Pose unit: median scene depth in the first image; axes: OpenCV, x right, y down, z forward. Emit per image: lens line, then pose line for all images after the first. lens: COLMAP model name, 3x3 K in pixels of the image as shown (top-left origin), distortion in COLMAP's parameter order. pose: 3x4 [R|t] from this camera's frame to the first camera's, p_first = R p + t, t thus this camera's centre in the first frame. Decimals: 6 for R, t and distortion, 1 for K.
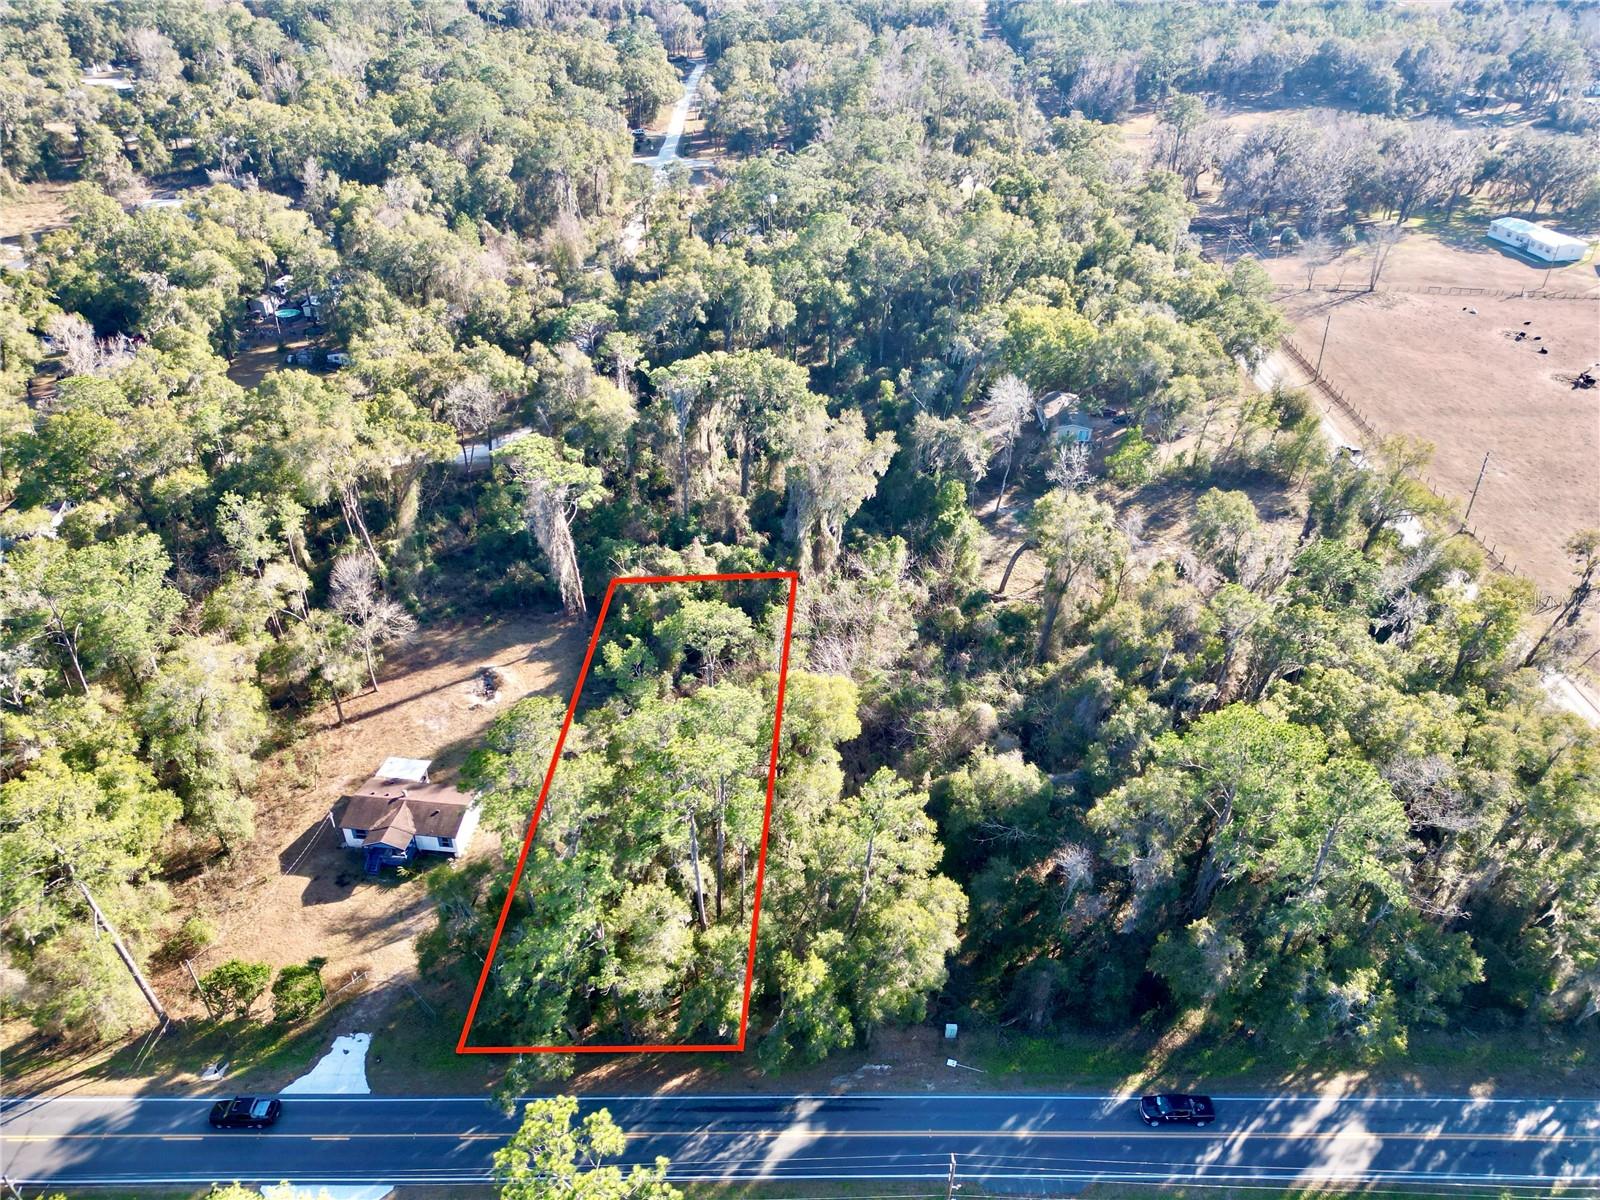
lens RADIAL K [[1123.5, 0, 800.0], [0, 1123.5, 600.0], [0, 0, 1]] dist [0.056512, -0.050072]
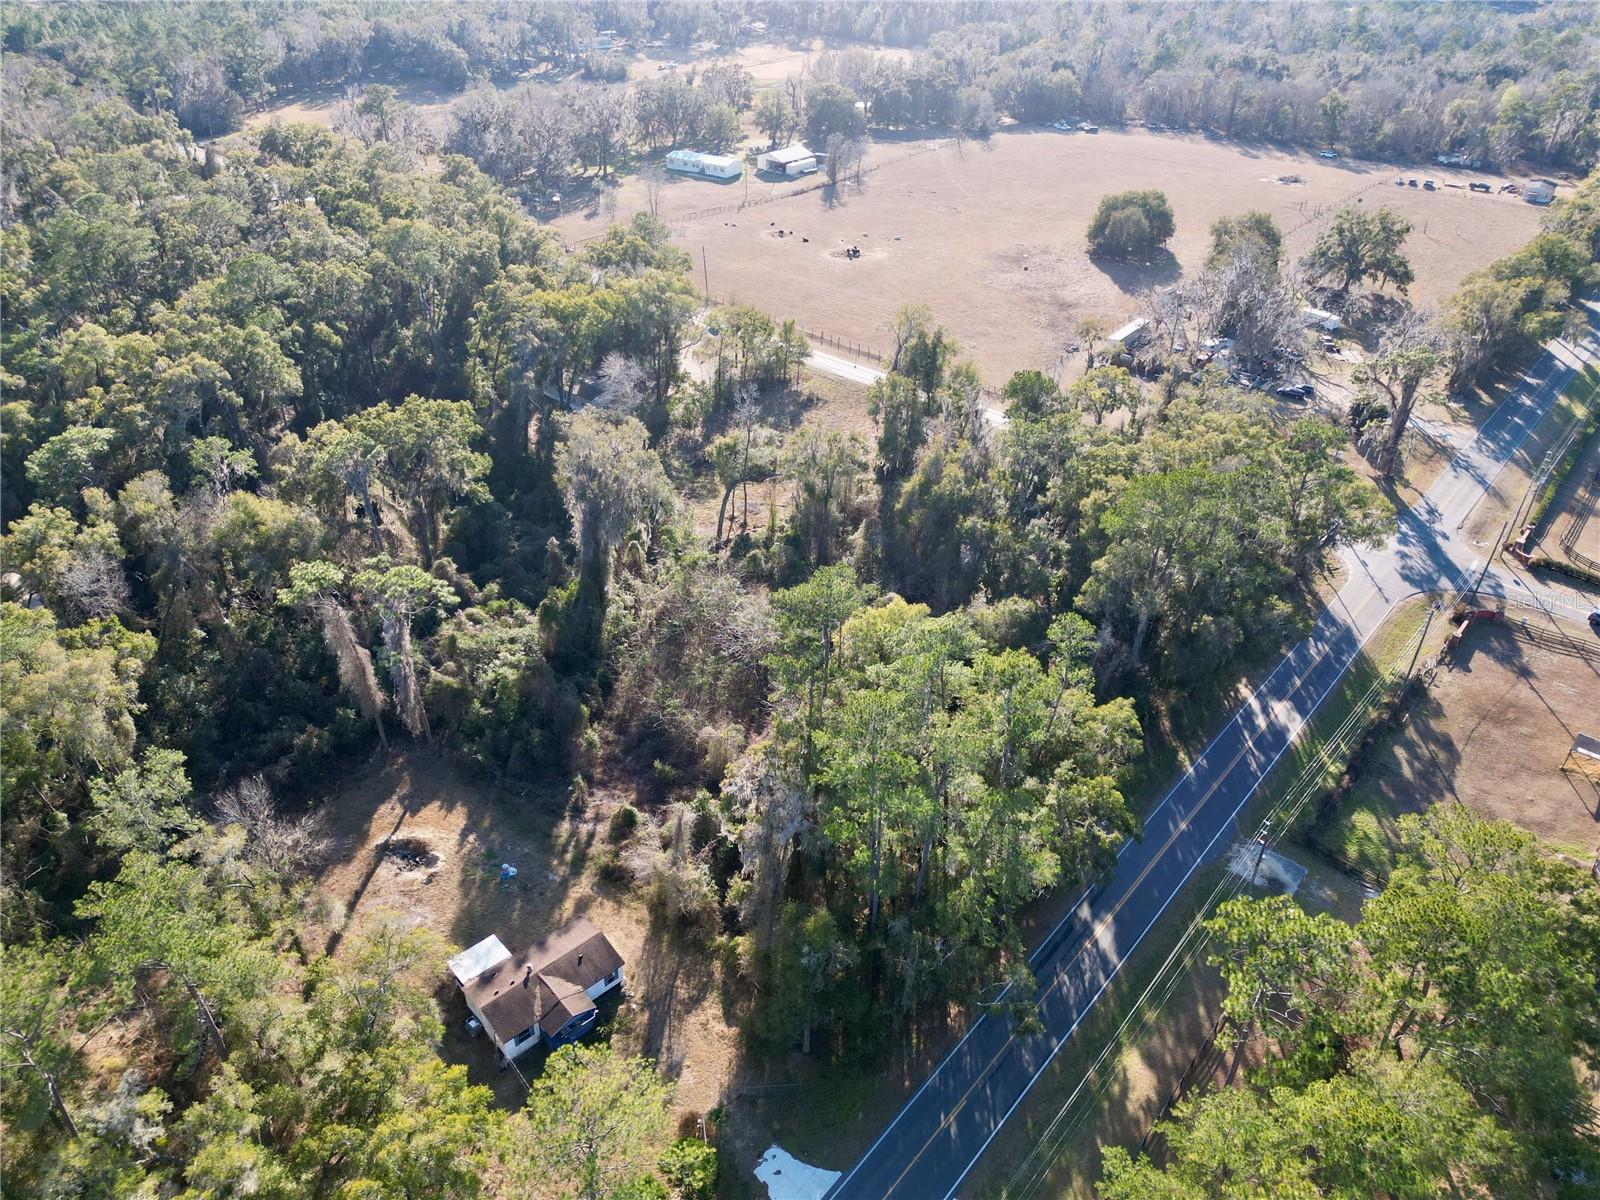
lens RADIAL K [[1123.5, 0, 800.0], [0, 1123.5, 600.0], [0, 0, 1]] dist [0.056512, -0.050072]
pose [[0.657837, -0.420942, 0.624547, -0.804414], [0.415959, 0.894352, 0.164659, -0.168566], [-0.627877, 0.151467, 0.763432, 0.228743]]
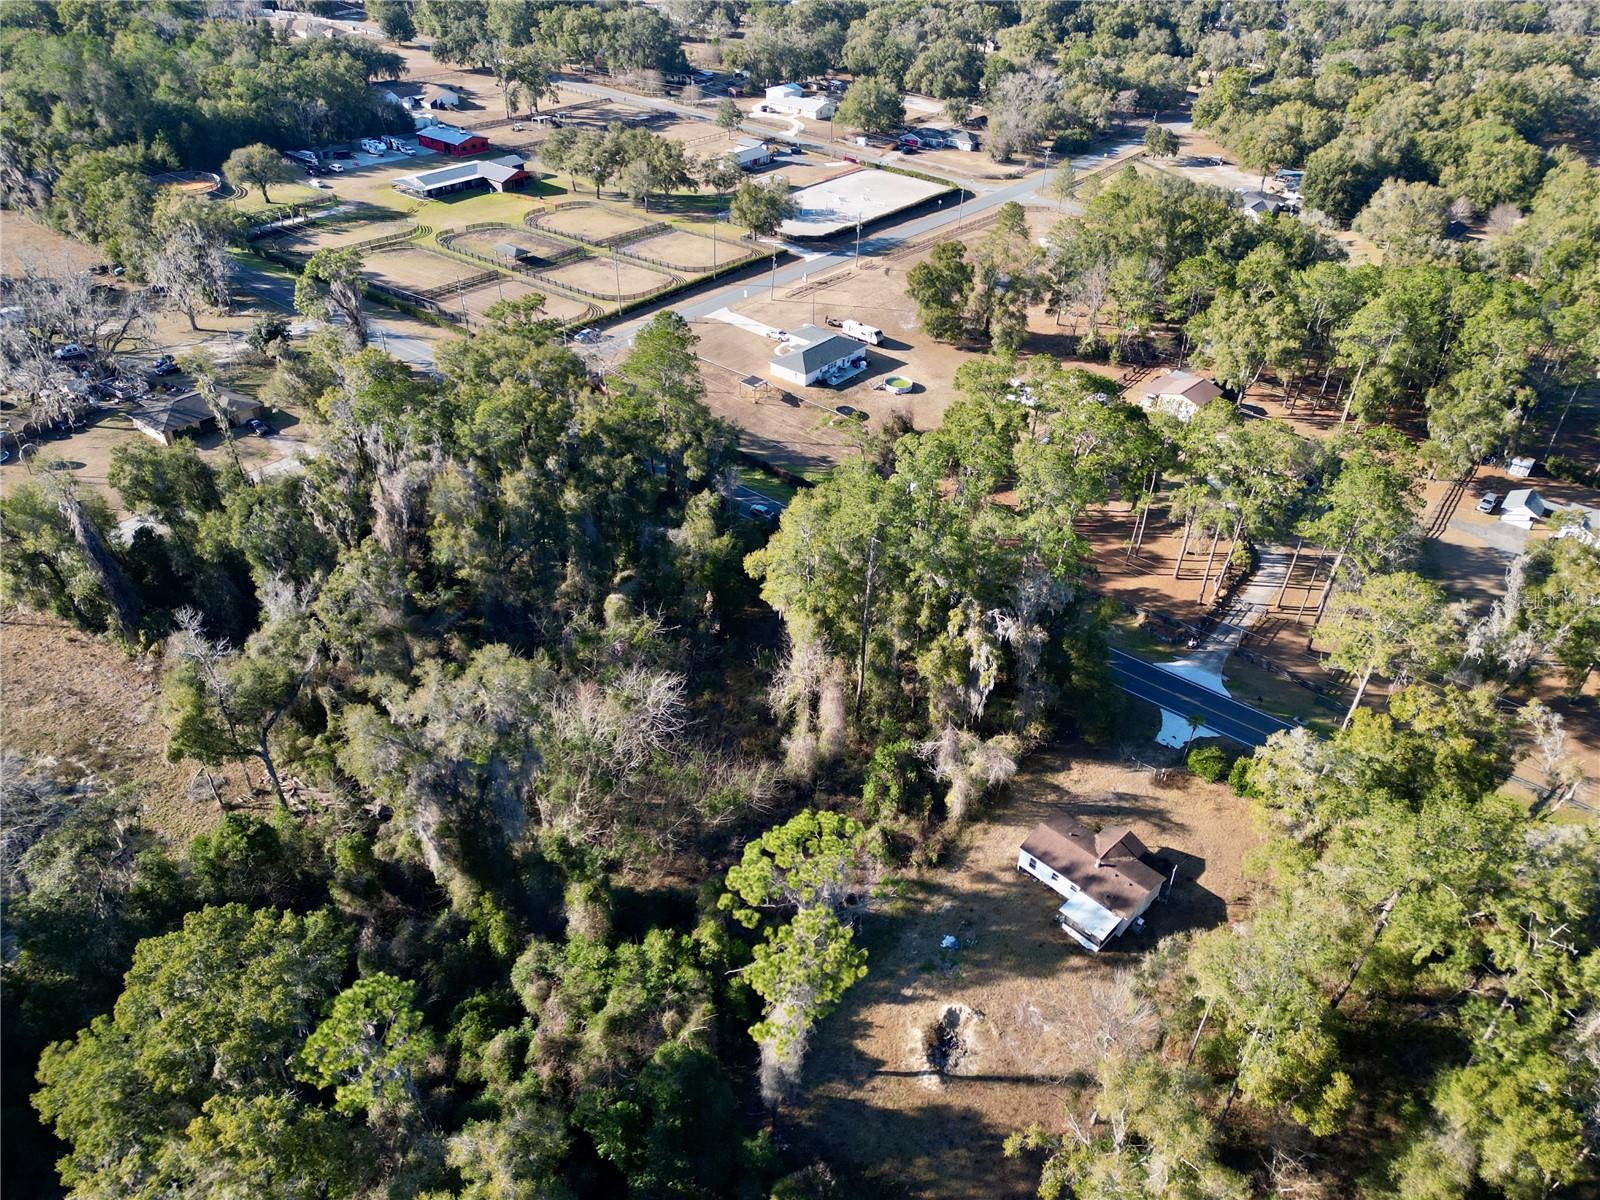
lens RADIAL K [[1123.5, 0, 800.0], [0, 1123.5, 600.0], [0, 0, 1]] dist [0.056512, -0.050072]
pose [[-0.792753, -0.387008, 0.470923, -0.651427], [0.294560, 0.433151, 0.851830, -1.030145], [-0.533645, 0.814006, -0.229385, 1.498926]]
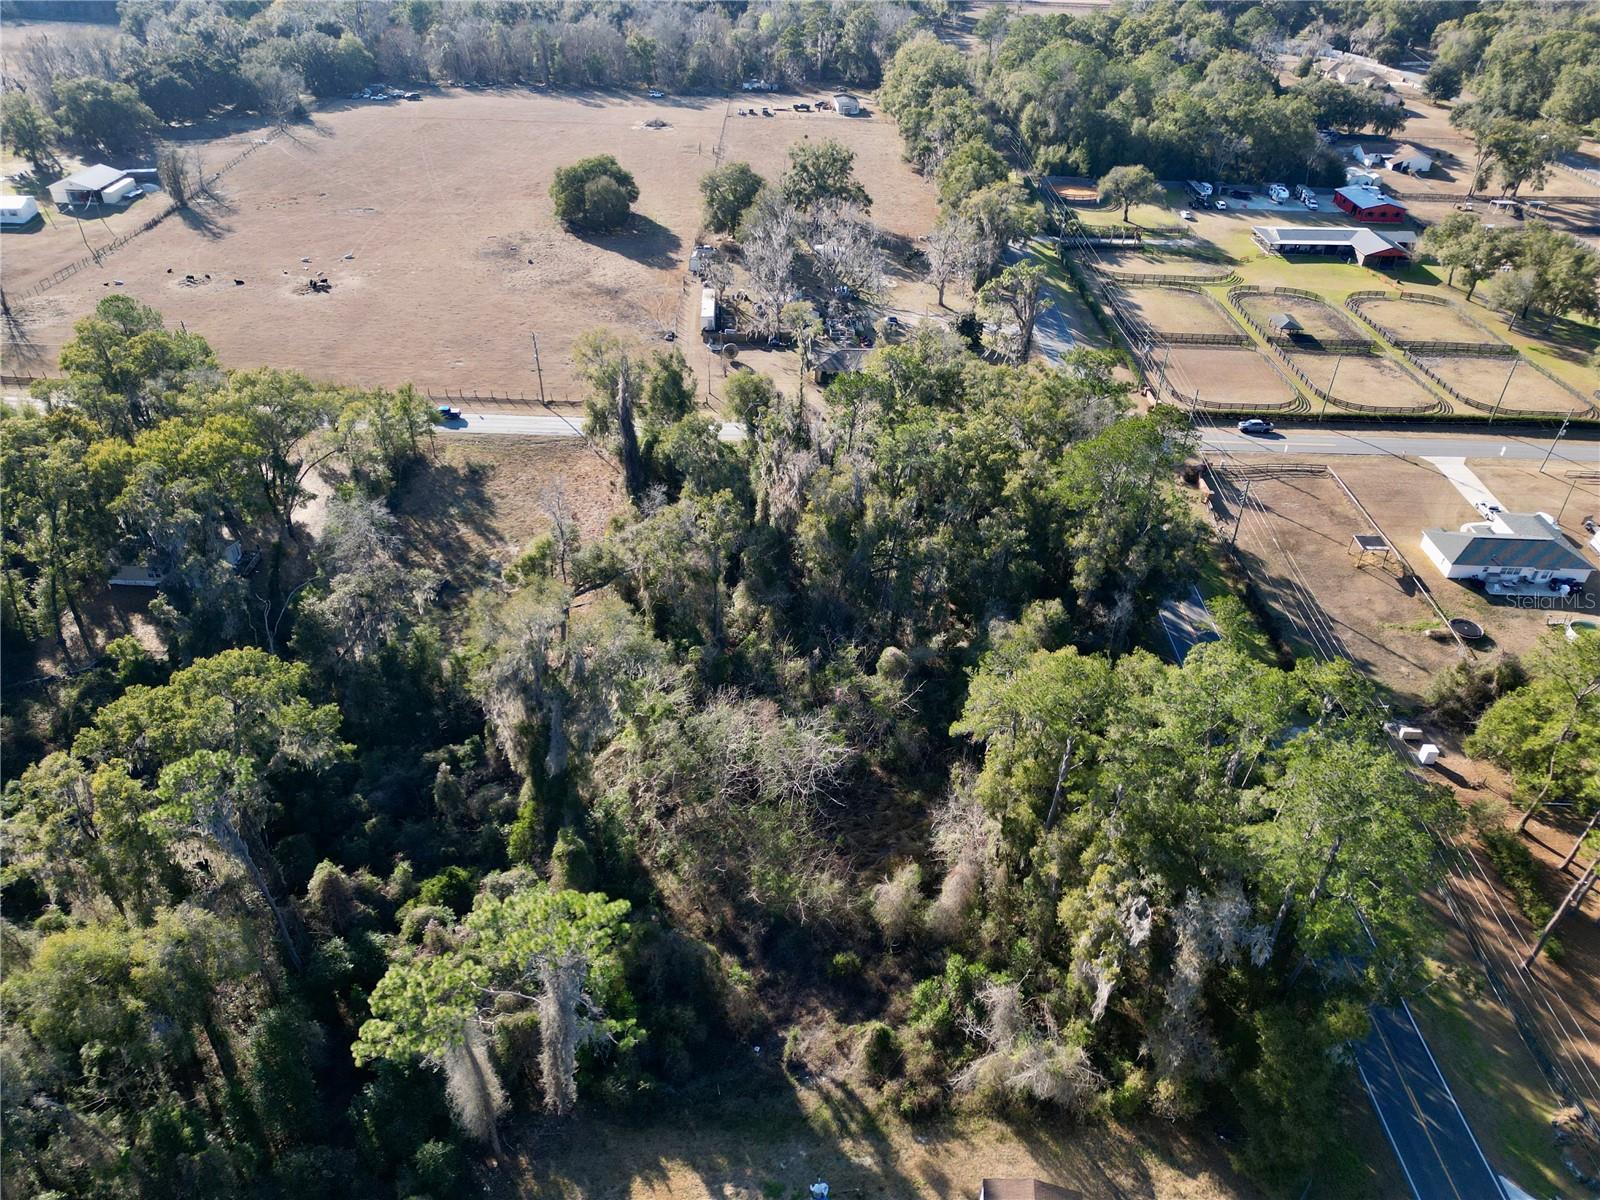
lens RADIAL K [[1123.5, 0, 800.0], [0, 1123.5, 600.0], [0, 0, 1]] dist [0.056512, -0.050072]
pose [[0.003931, -0.586574, 0.809886, -0.836839], [0.532253, 0.686868, 0.494893, -0.642488], [-0.846576, 0.429119, 0.314906, 0.938051]]
